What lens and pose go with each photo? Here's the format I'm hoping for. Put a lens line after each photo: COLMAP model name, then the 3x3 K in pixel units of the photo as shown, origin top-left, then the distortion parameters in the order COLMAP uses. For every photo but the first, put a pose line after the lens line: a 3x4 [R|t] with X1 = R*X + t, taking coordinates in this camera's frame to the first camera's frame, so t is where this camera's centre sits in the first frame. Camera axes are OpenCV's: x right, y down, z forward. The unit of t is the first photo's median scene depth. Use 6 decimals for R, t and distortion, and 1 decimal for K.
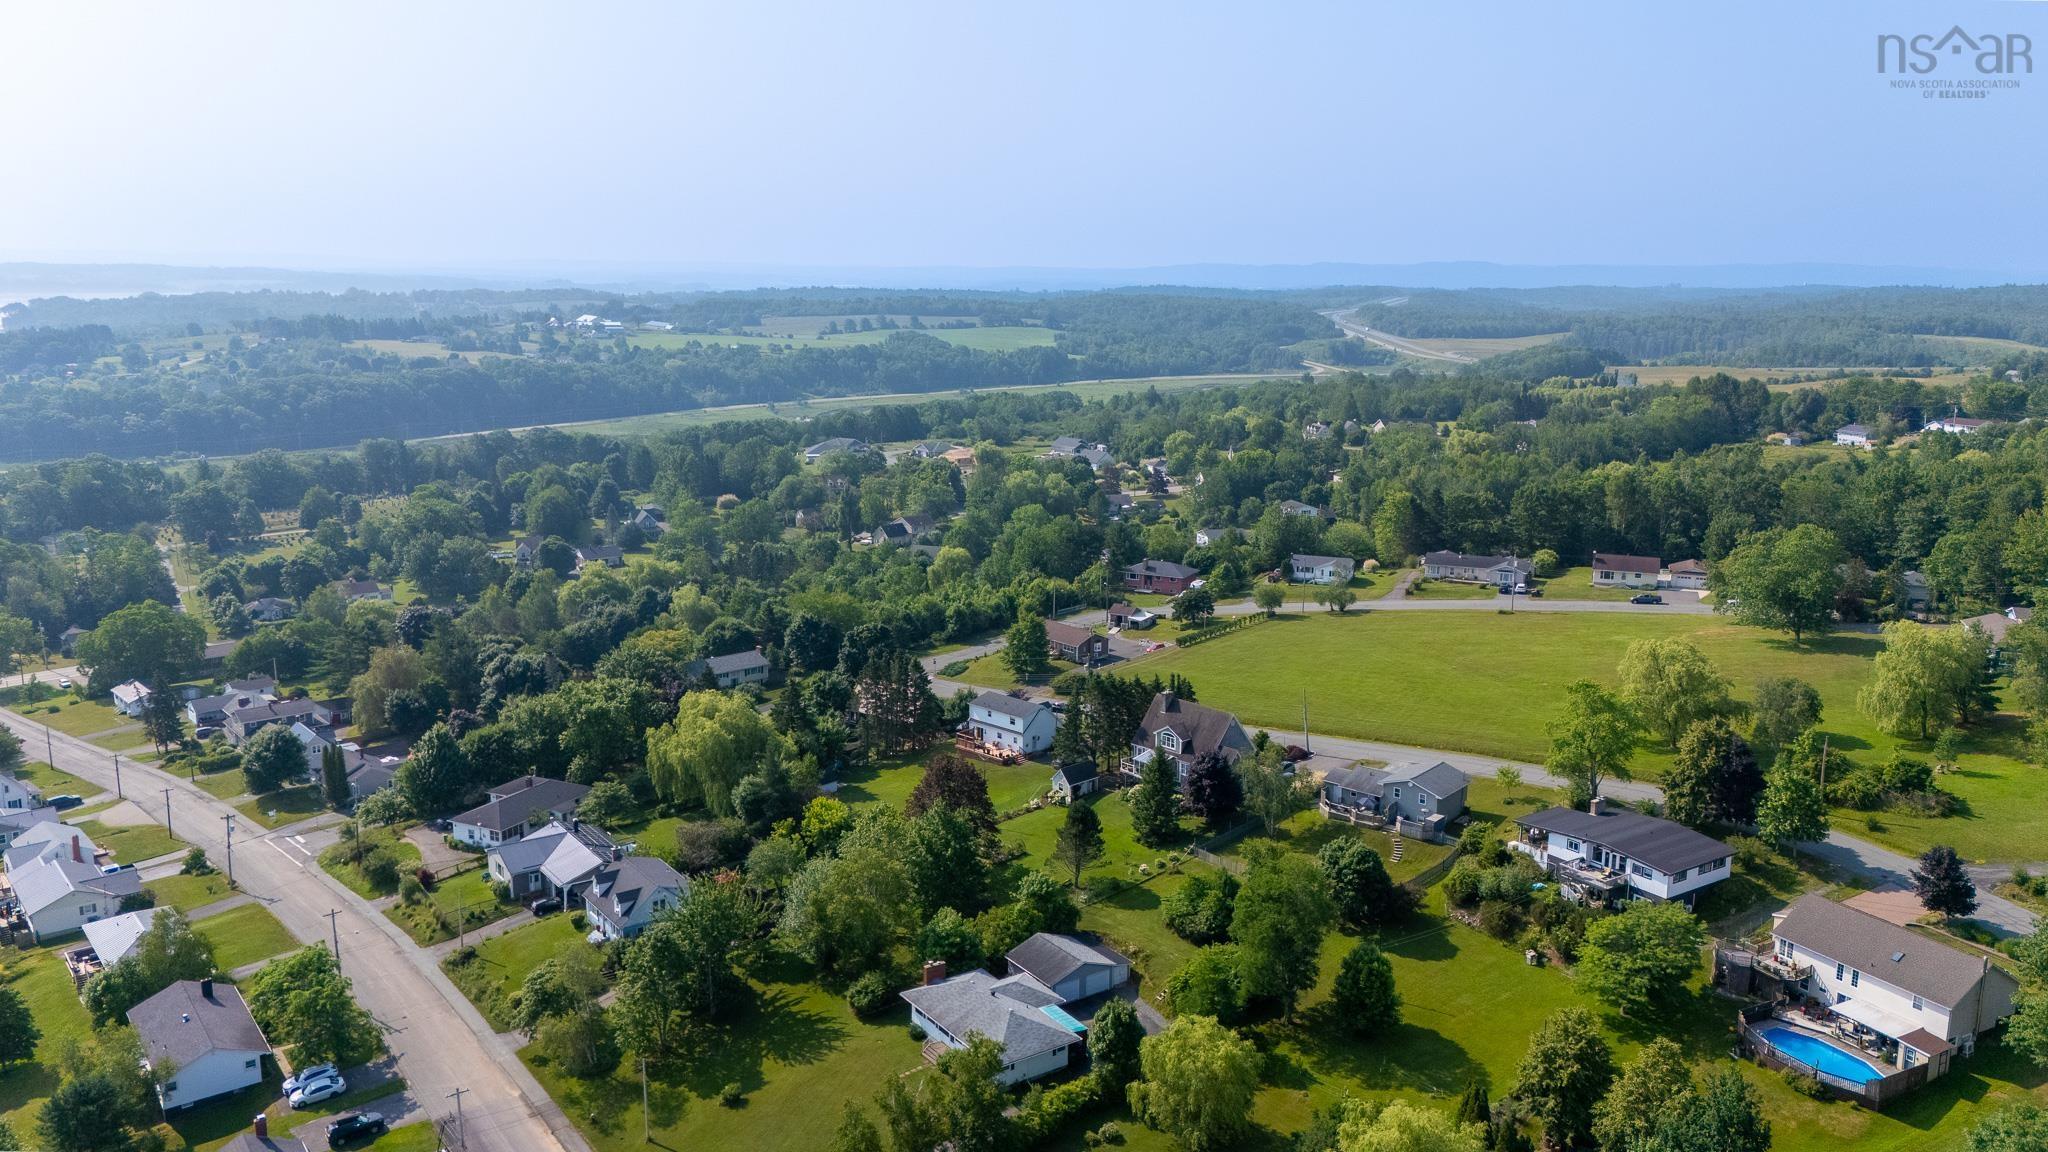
lens RADIAL K [[1503.6, 0, 1024.0], [0, 1503.6, 576.0], [0, 0, 1]] dist [0.091942, -0.094535]
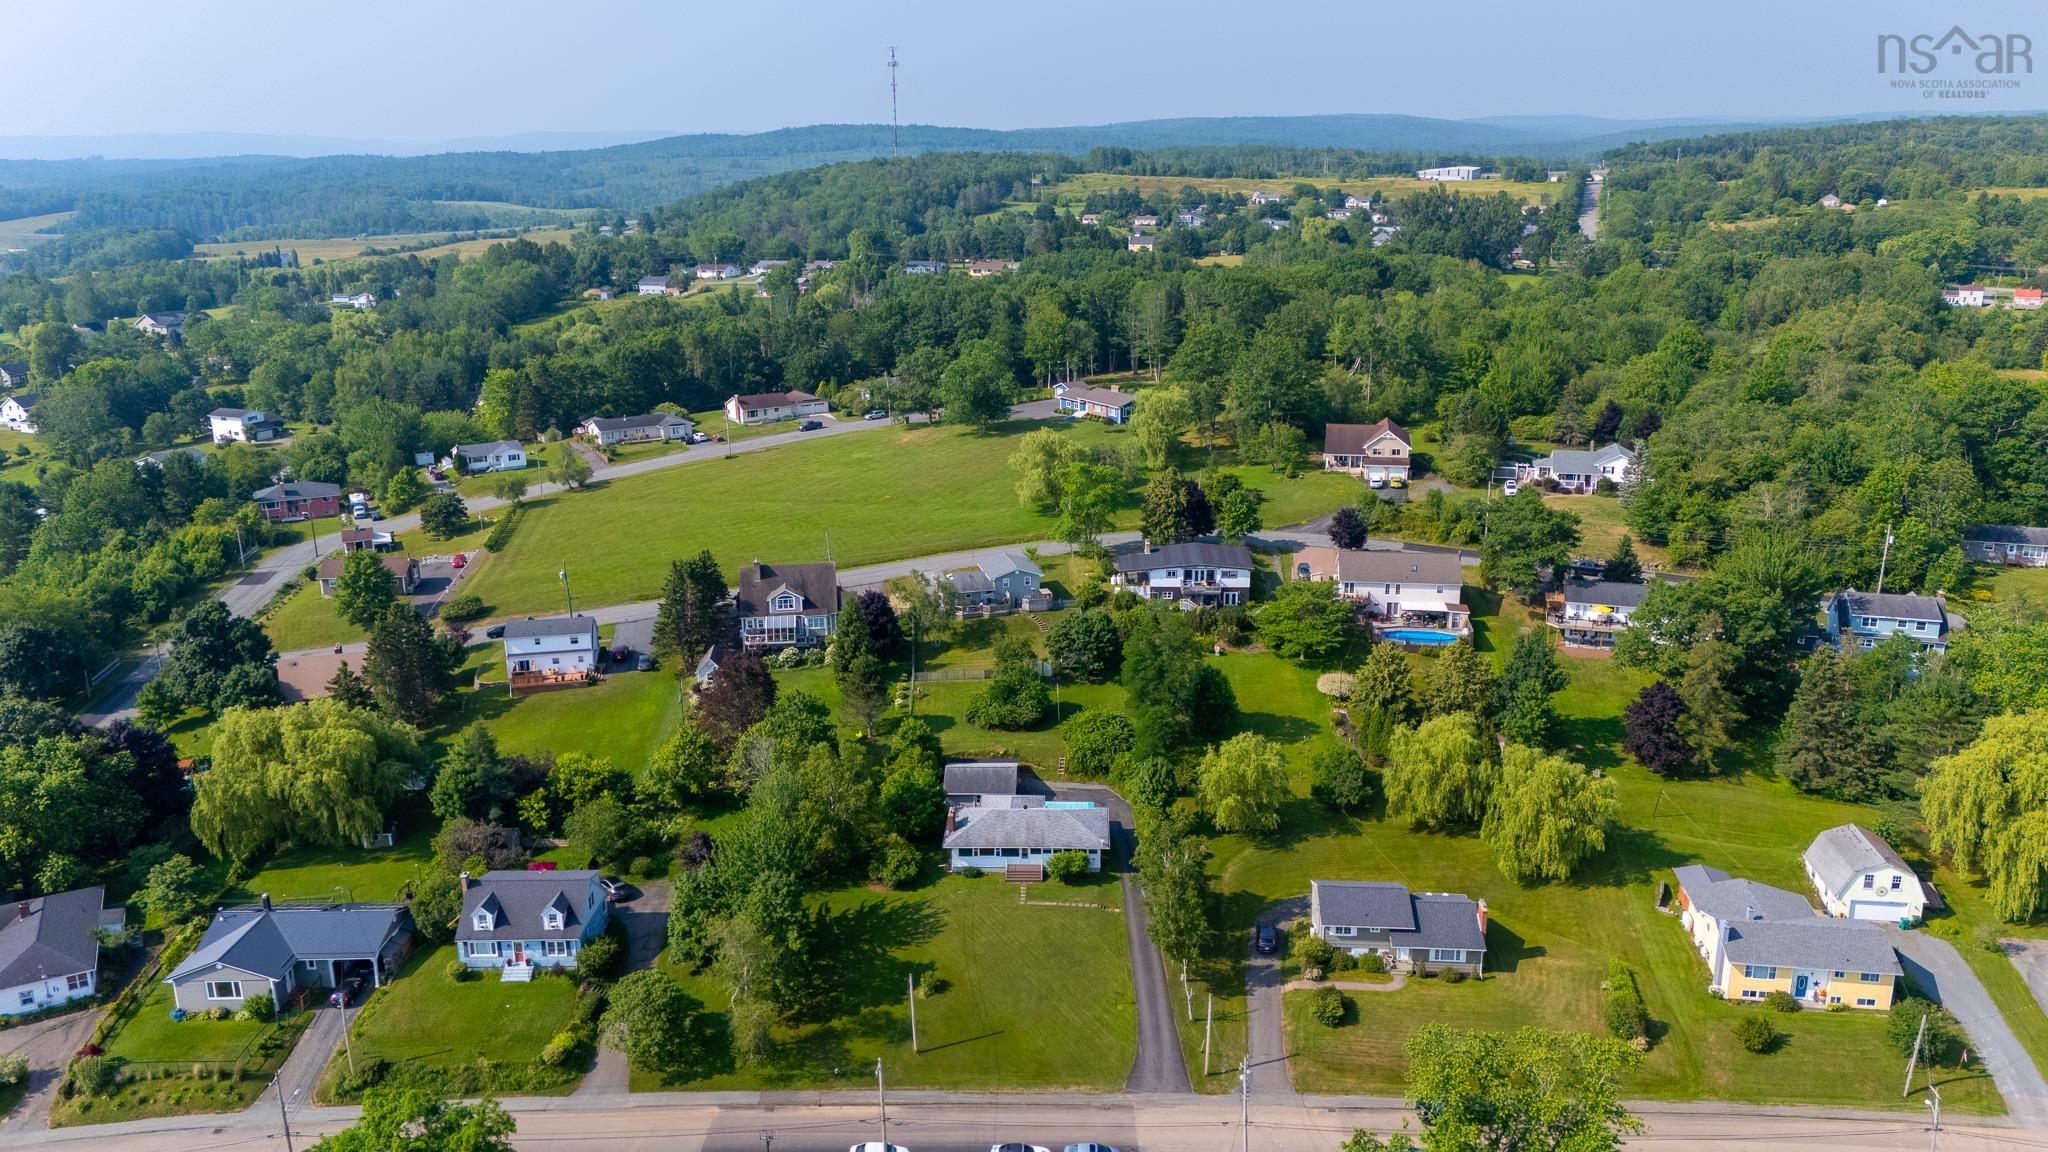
lens RADIAL K [[1527.5, 0, 1024.0], [0, 1527.5, 576.0], [0, 0, 1]] dist [0.197921, -0.590222]
pose [[0.586122, -0.230970, 0.776604, -0.466677], [0.171354, 0.972163, 0.159805, -0.035712], [-0.791896, 0.039409, 0.609384, 0.174529]]
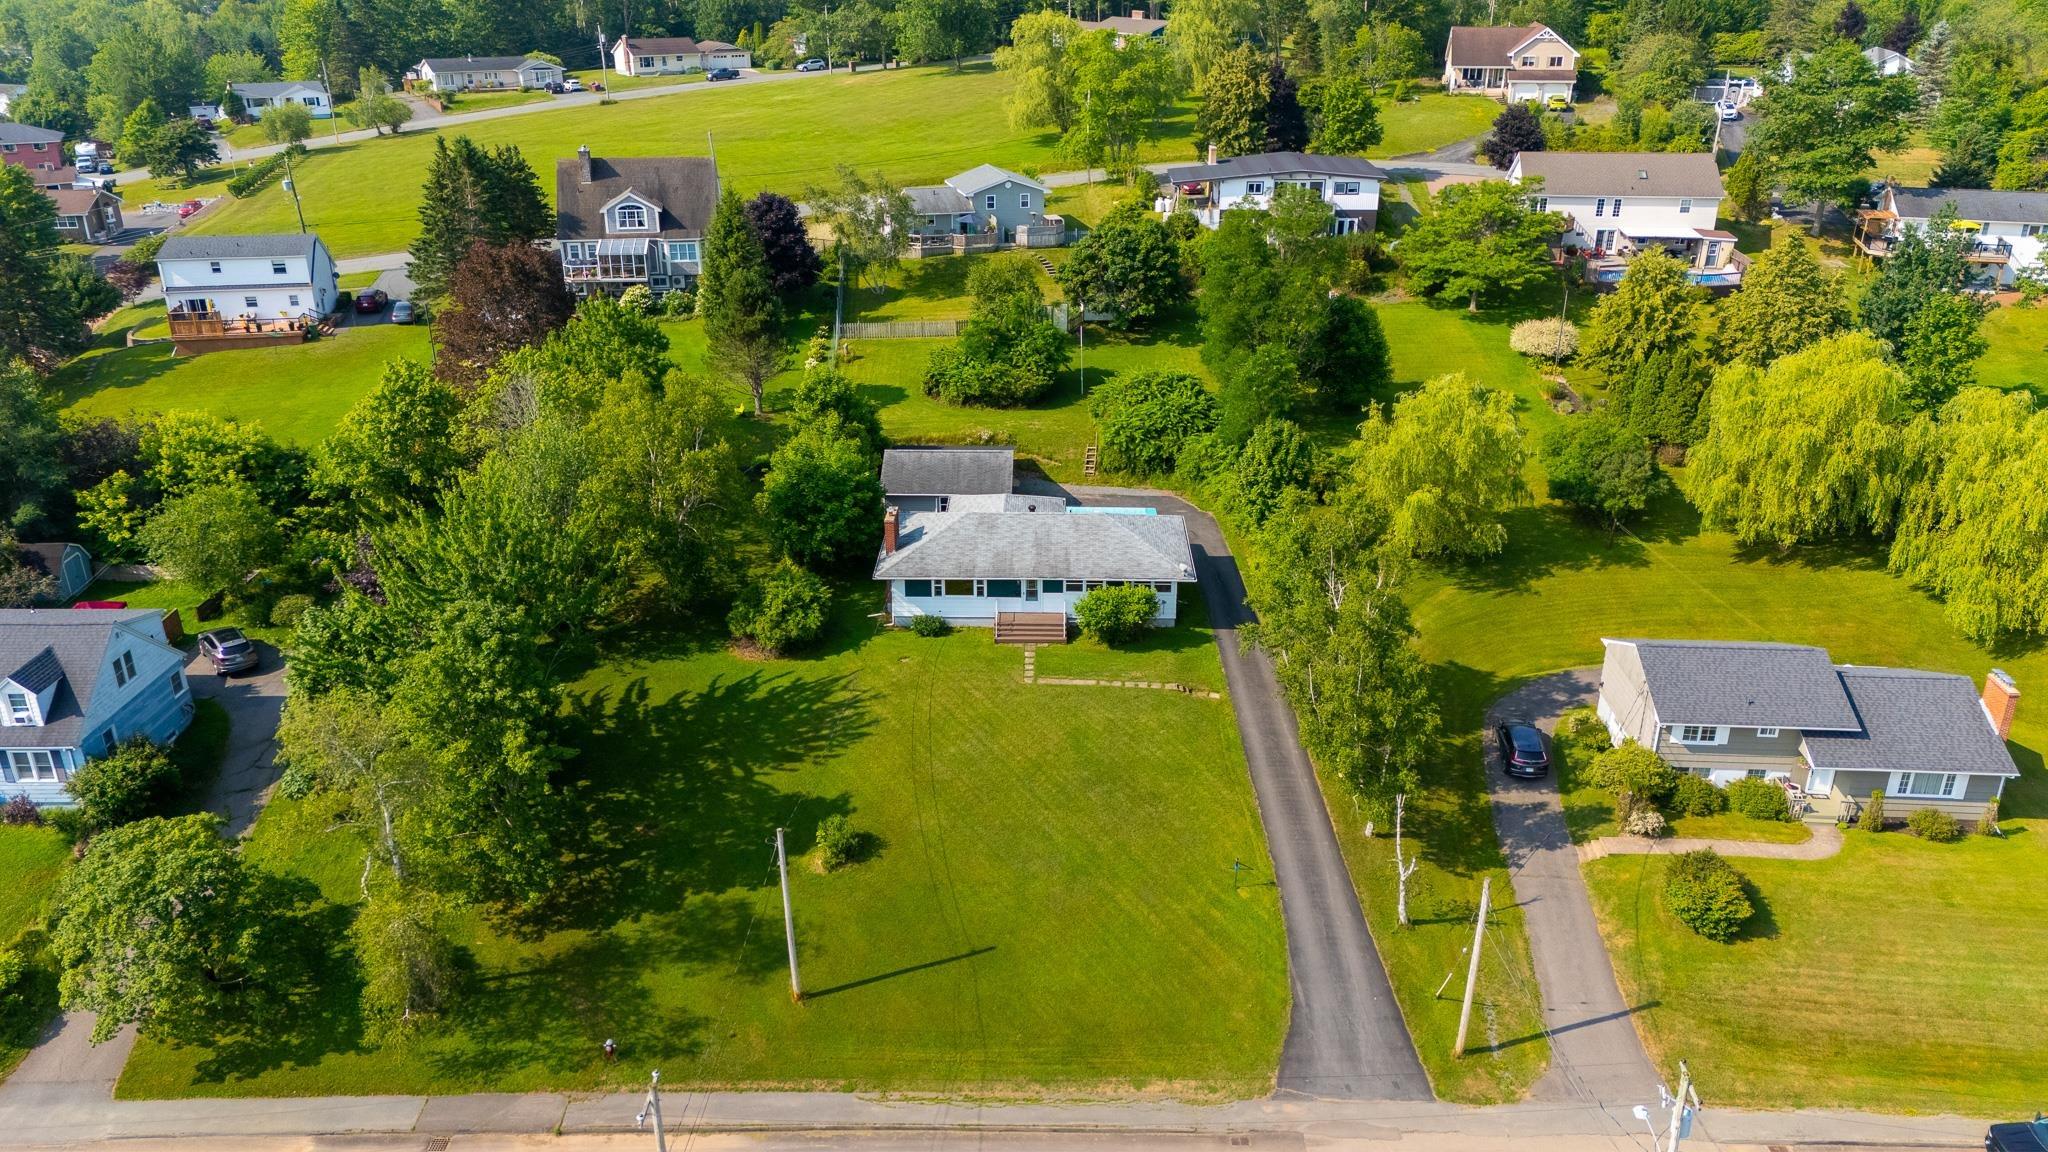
lens RADIAL K [[1503.6, 0, 1024.0], [0, 1503.6, 576.0], [0, 0, 1]] dist [0.091942, -0.094535]
pose [[0.574994, -0.315878, 0.754720, -0.252716], [0.162653, 0.948184, 0.272930, 0.080695], [-0.801827, -0.034176, 0.596579, 0.366290]]
